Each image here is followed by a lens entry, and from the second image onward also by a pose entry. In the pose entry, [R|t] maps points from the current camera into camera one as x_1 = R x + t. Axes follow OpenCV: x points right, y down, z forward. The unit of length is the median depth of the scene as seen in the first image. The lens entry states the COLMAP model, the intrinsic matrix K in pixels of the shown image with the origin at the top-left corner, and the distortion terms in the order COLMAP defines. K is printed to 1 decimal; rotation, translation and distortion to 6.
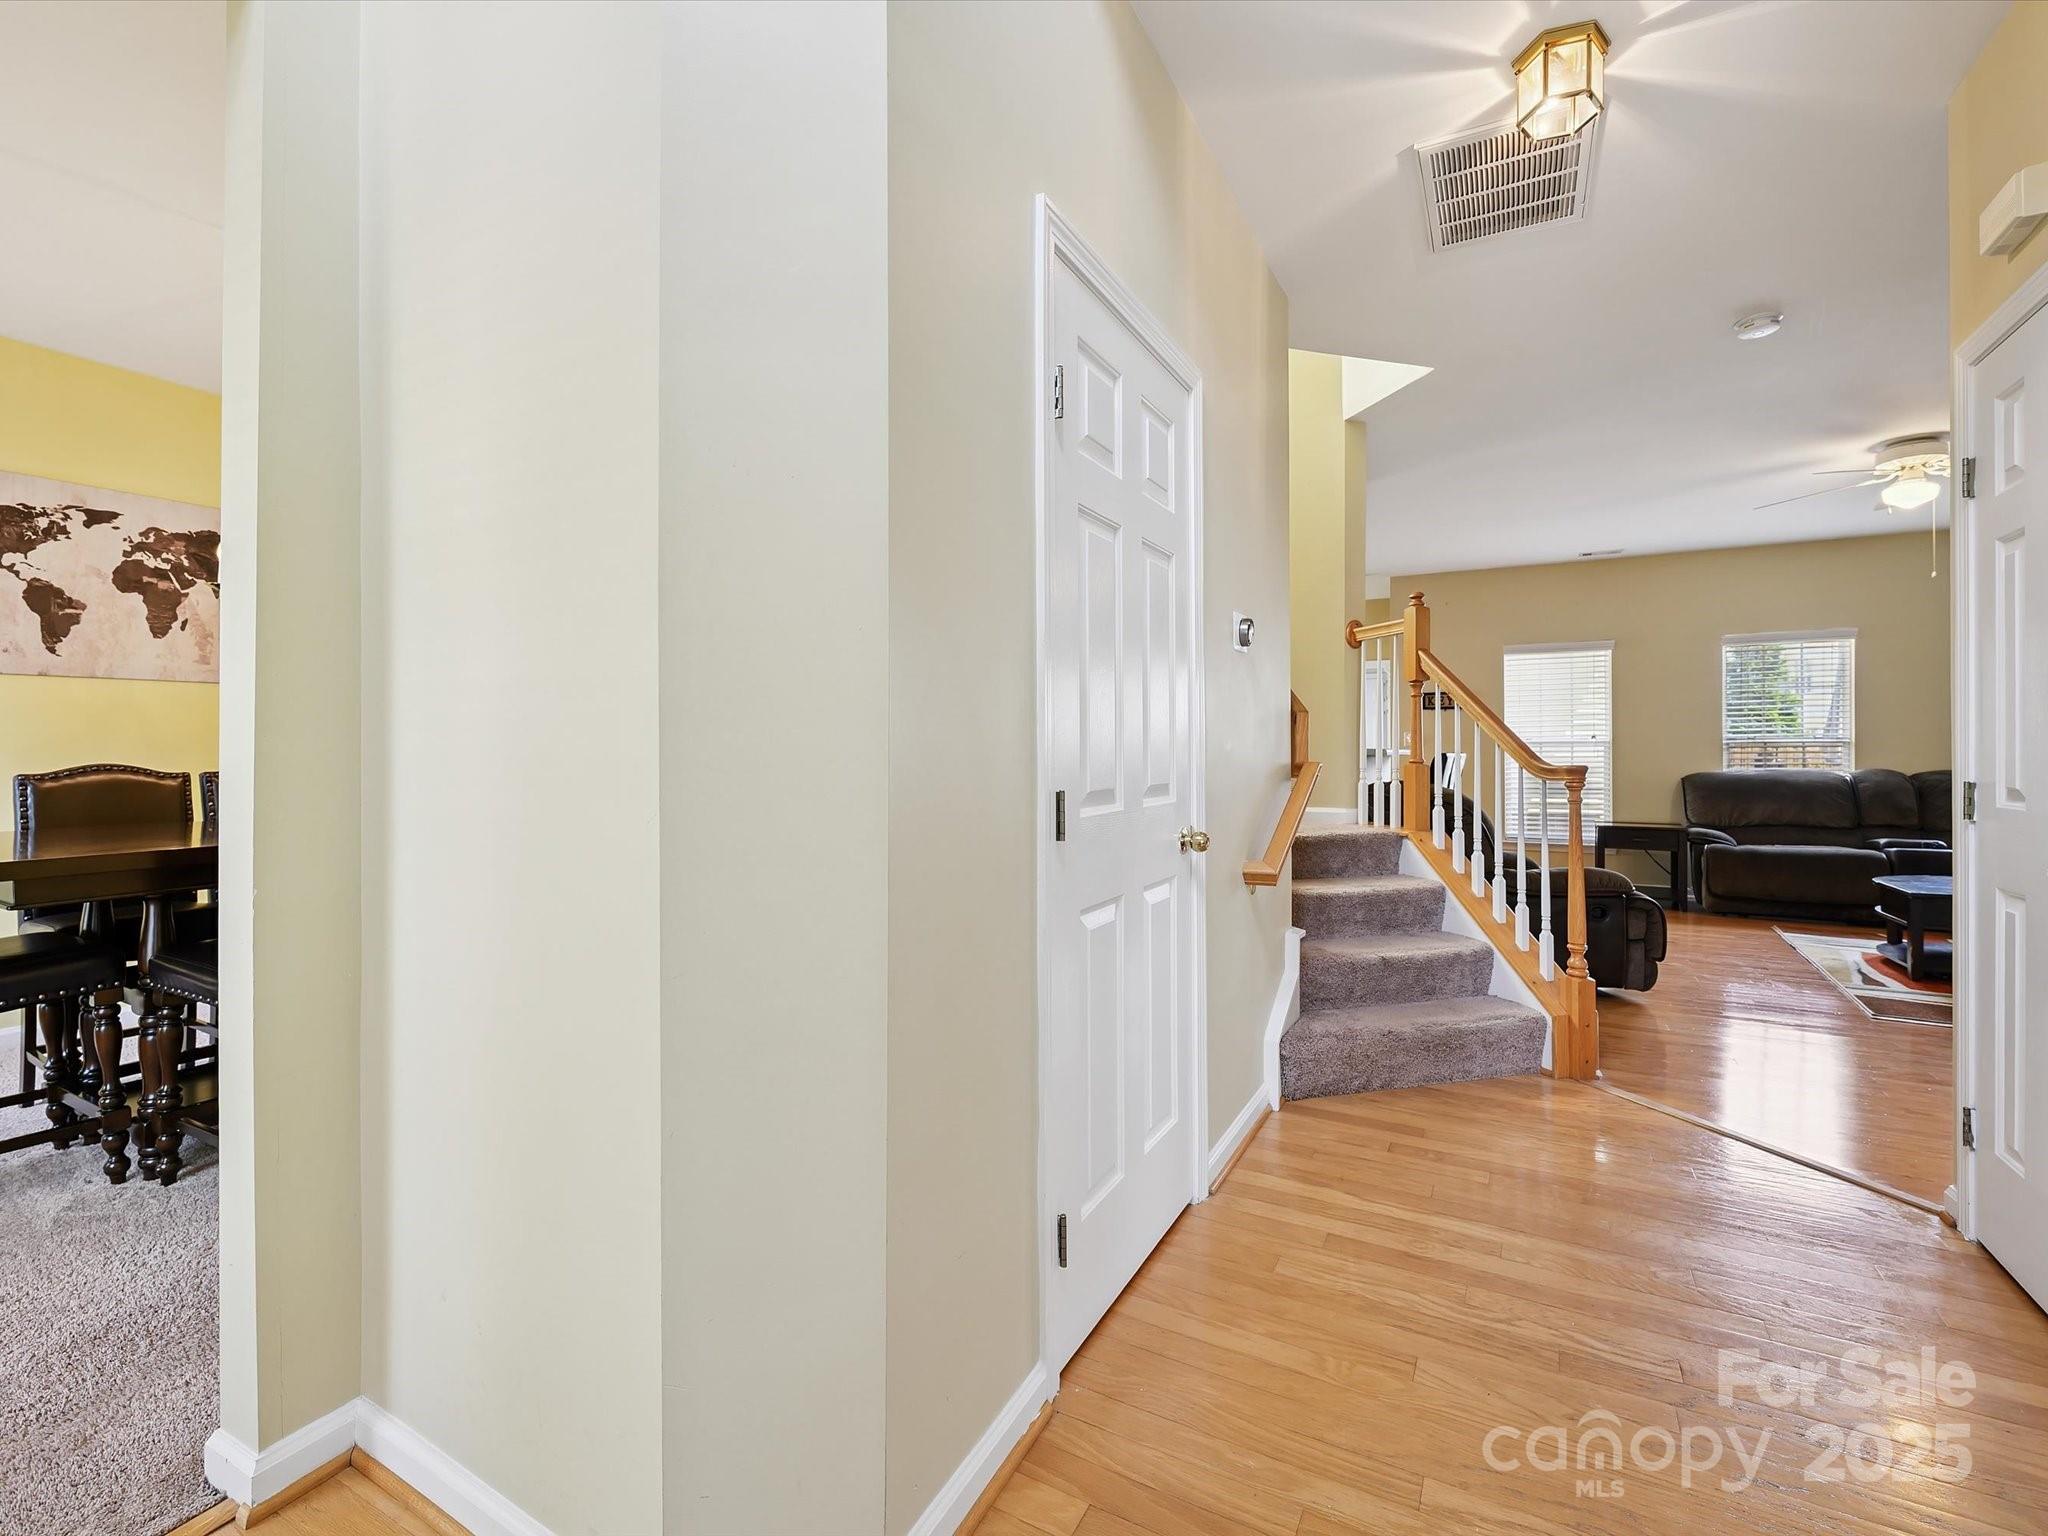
lens RADIAL K [[918.9, 0, 1016.8], [0, 918.9, 749.5], [0, 0, 1]] dist [-0.002374, -0.000423]
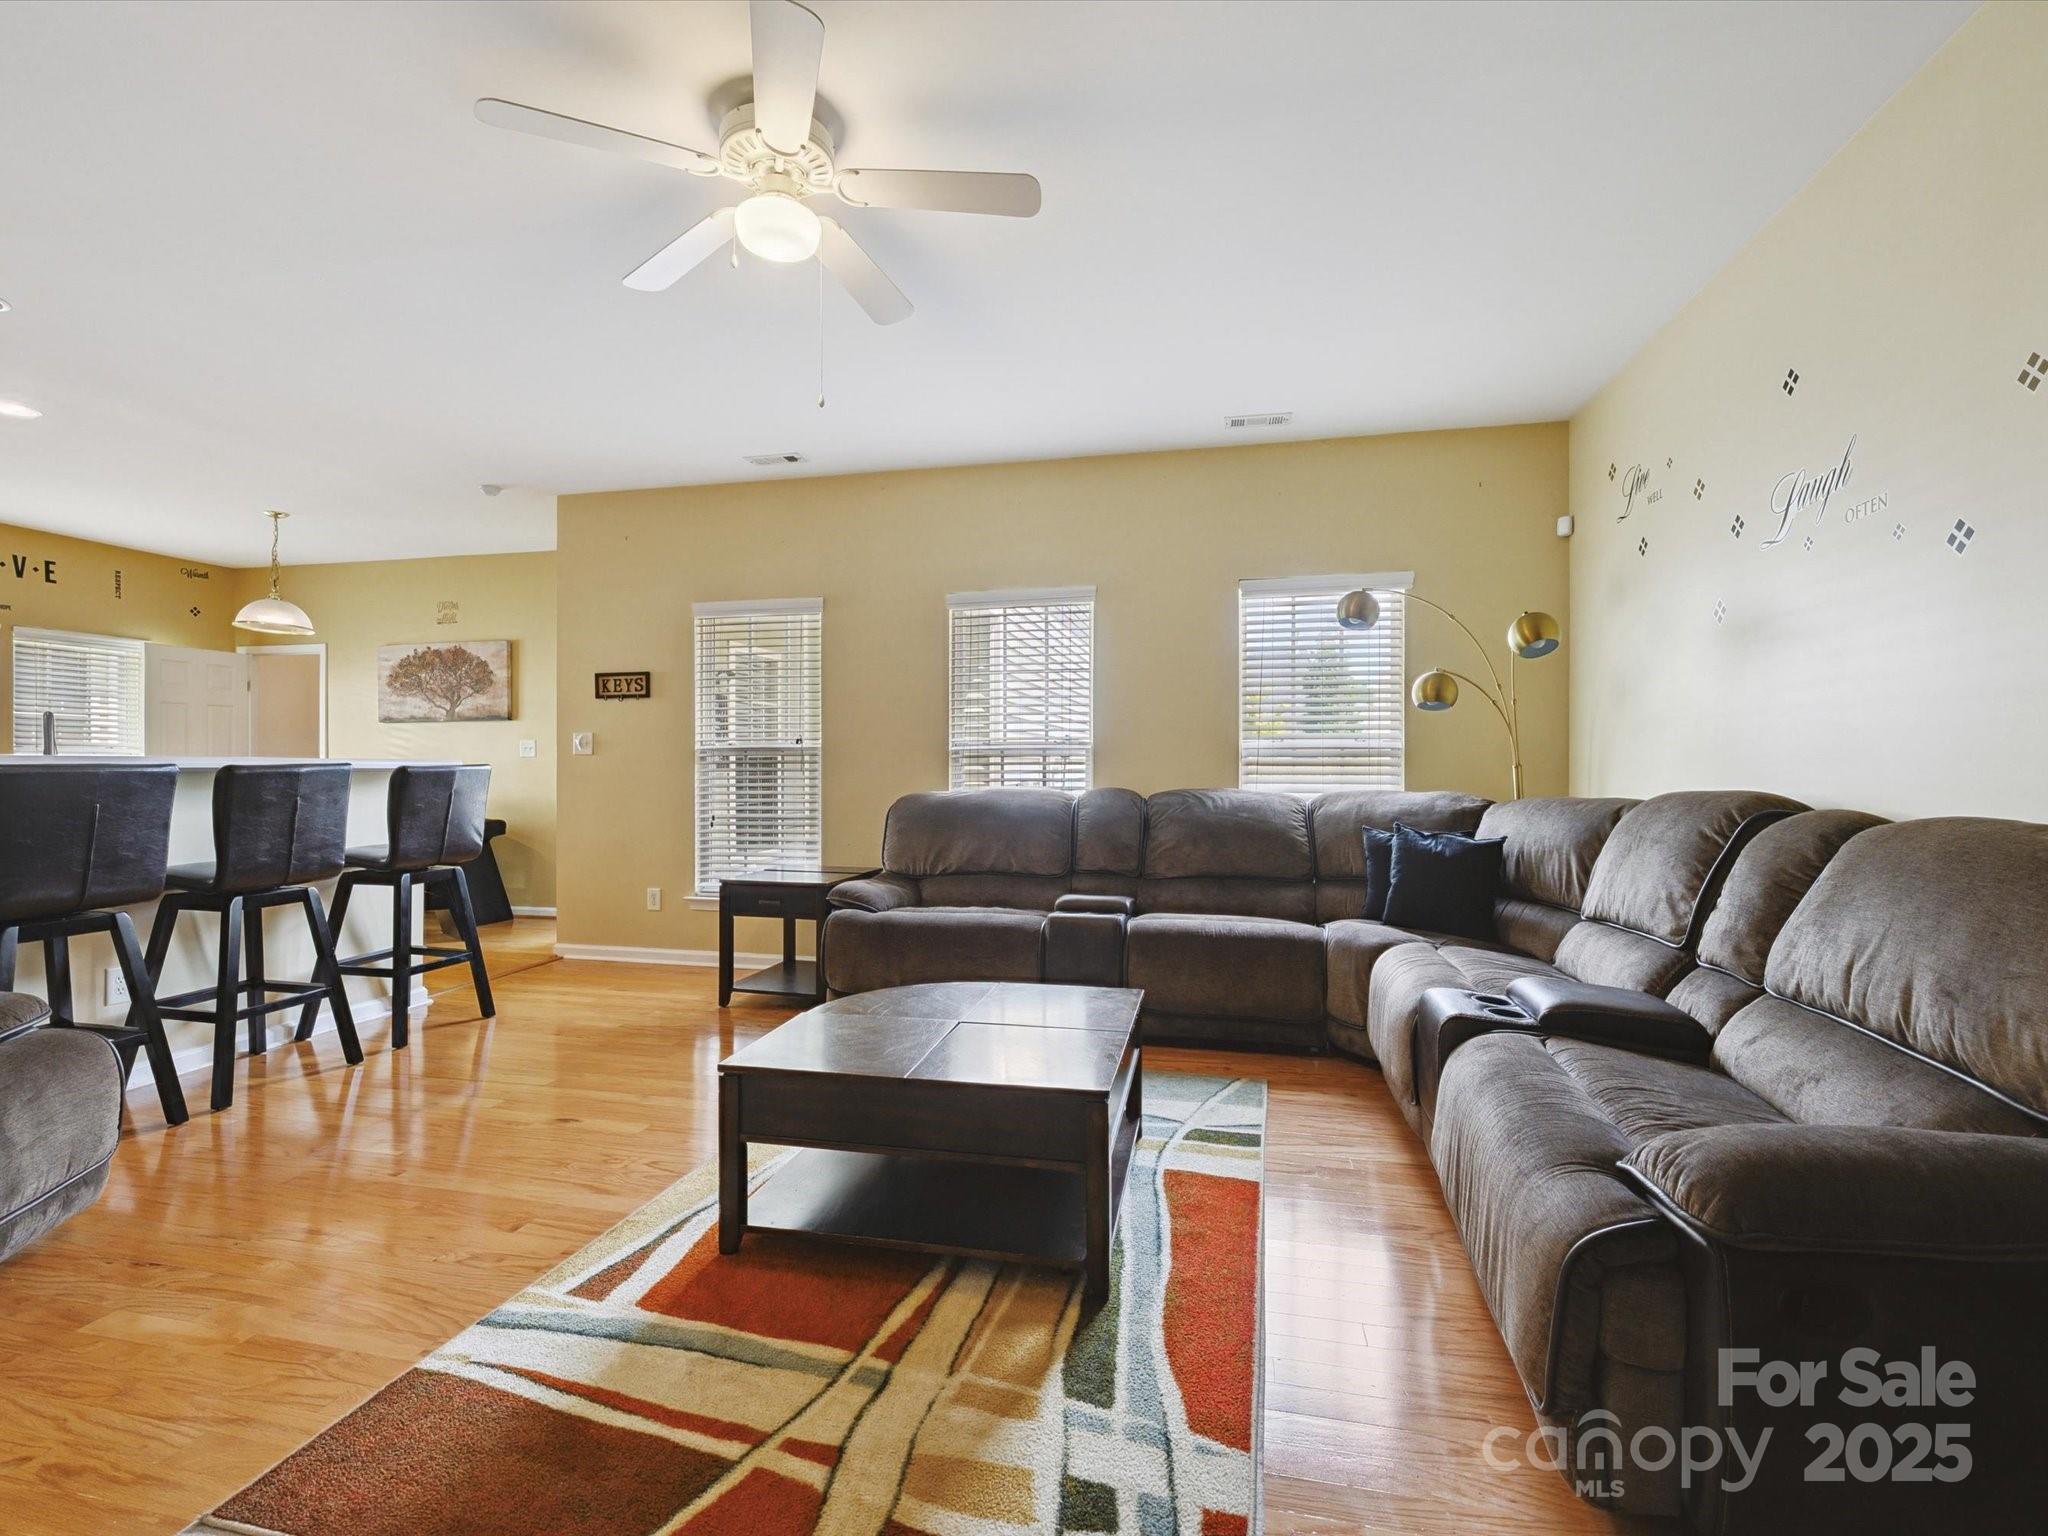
lens RADIAL K [[918.9, 0, 1023.2], [0, 918.9, 762.4], [0, 0, 1]] dist [-0.002374, -0.000423]
pose [[0.958958, 0.000717, 0.283546, 0.644306], [-0.000368, 0.999999, -0.001284, 0.002721], [-0.283547, 0.001127, 0.958958, 0.332320]]
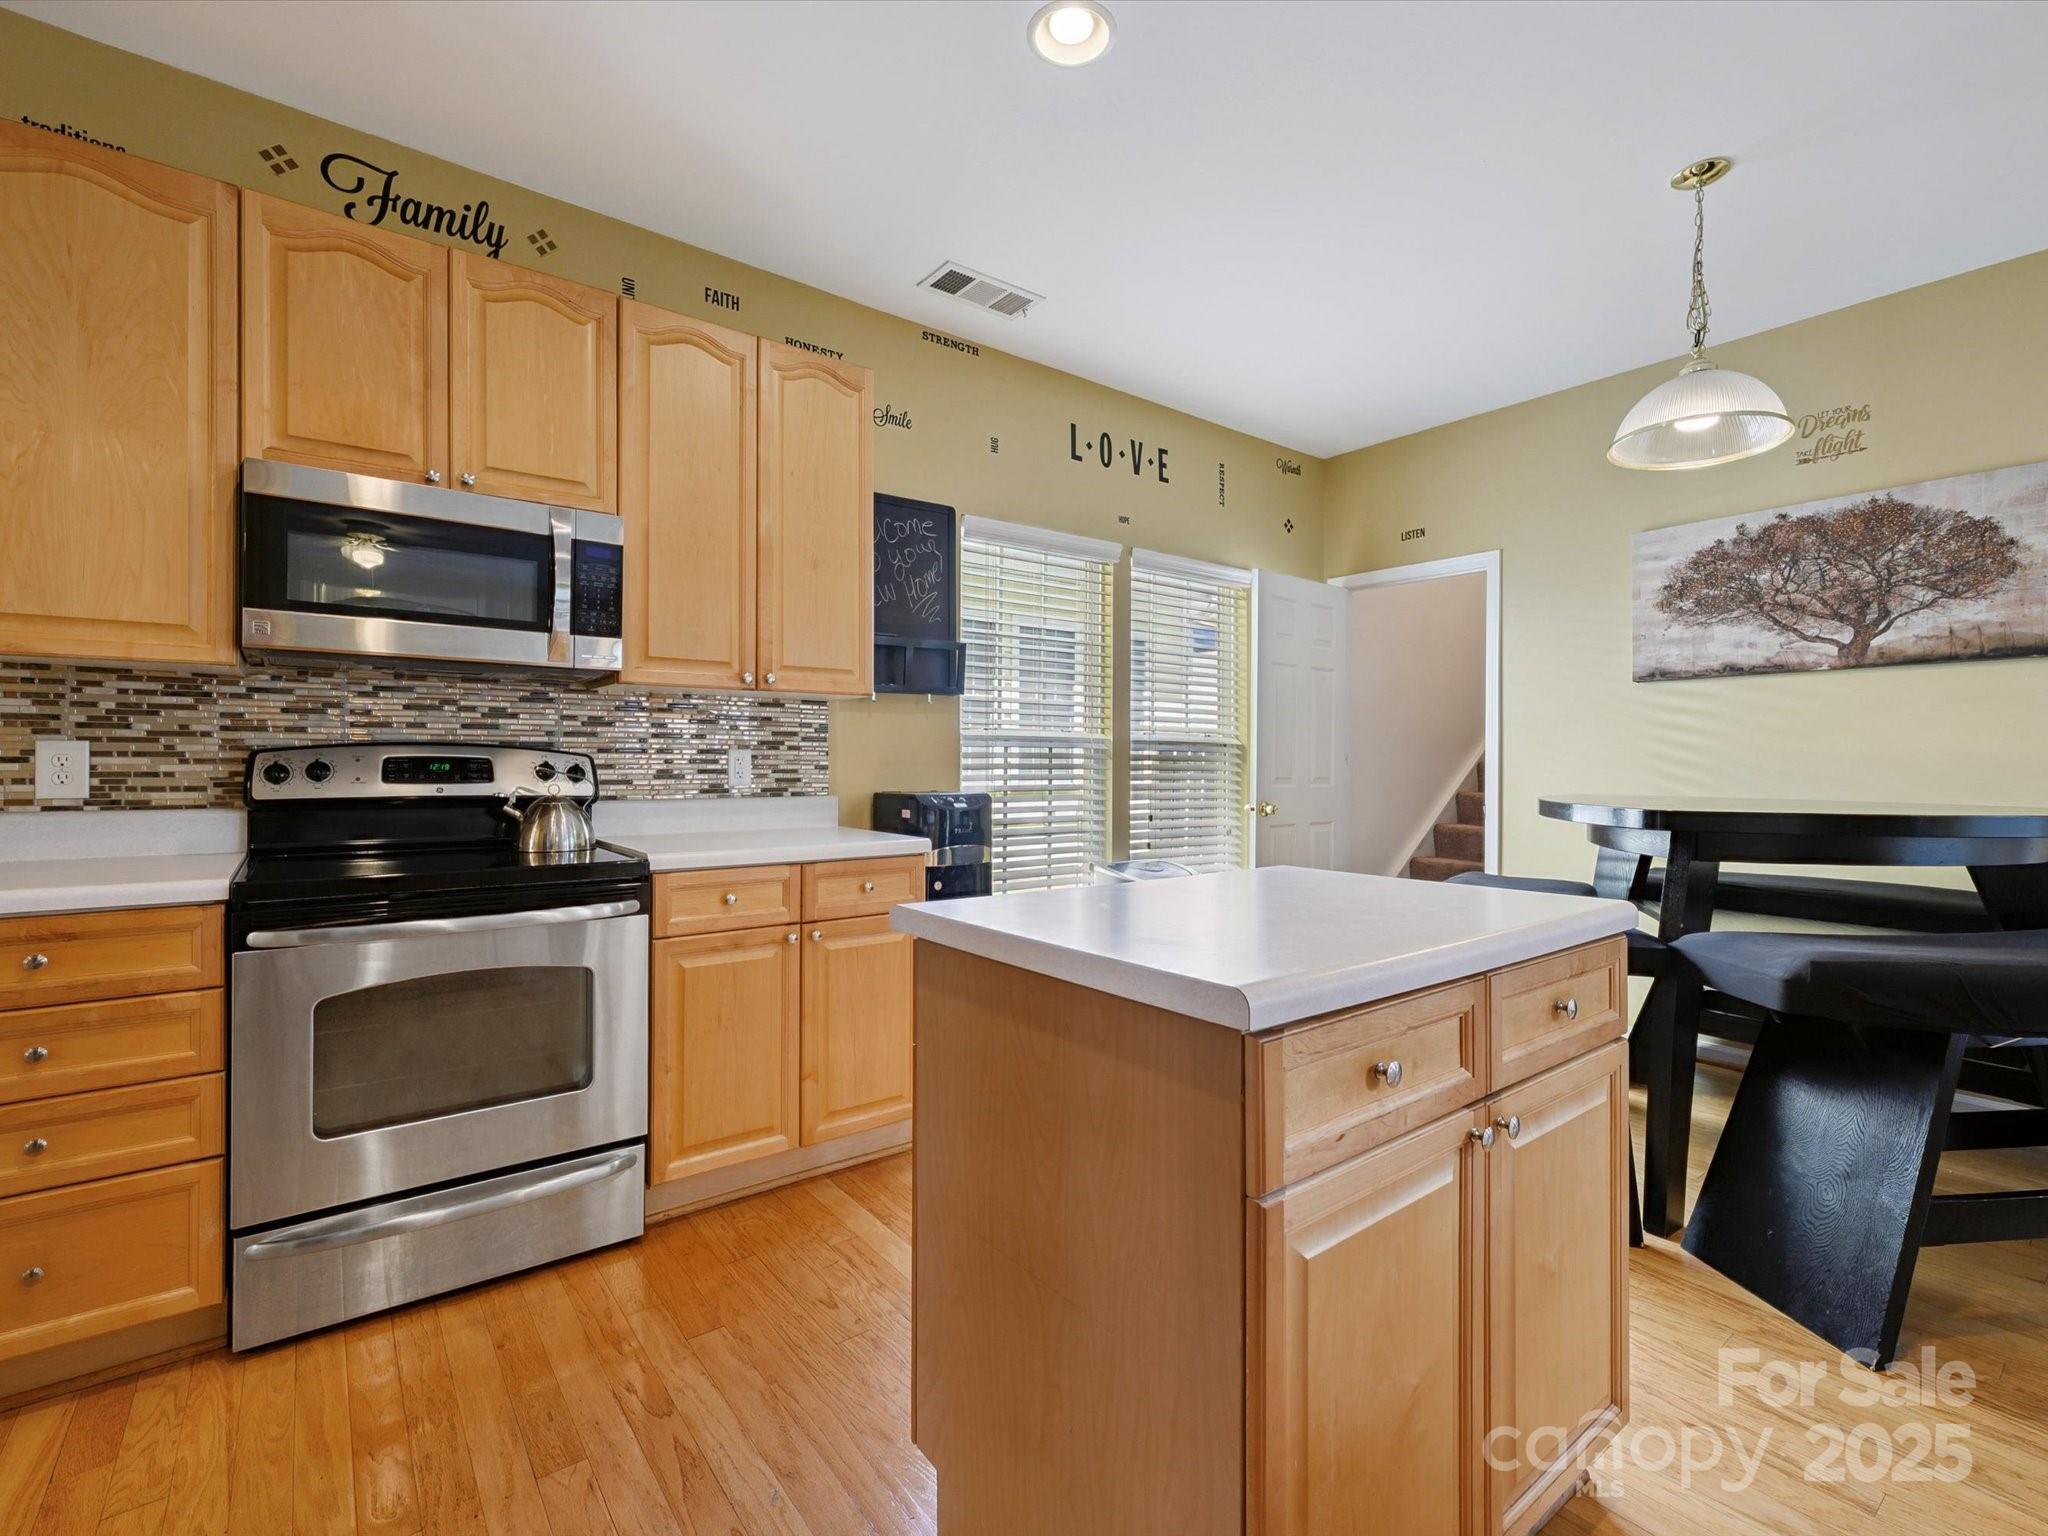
lens RADIAL K [[918.9, 0, 1026.1], [0, 918.9, 761.3], [0, 0, 1]] dist [-0.002374, -0.000423]
pose [[0.915822, 0.005869, -0.401542, 0.137669], [-0.003264, 0.999969, 0.007171, 0.000223], [0.401572, -0.005257, 0.915813, 0.892391]]
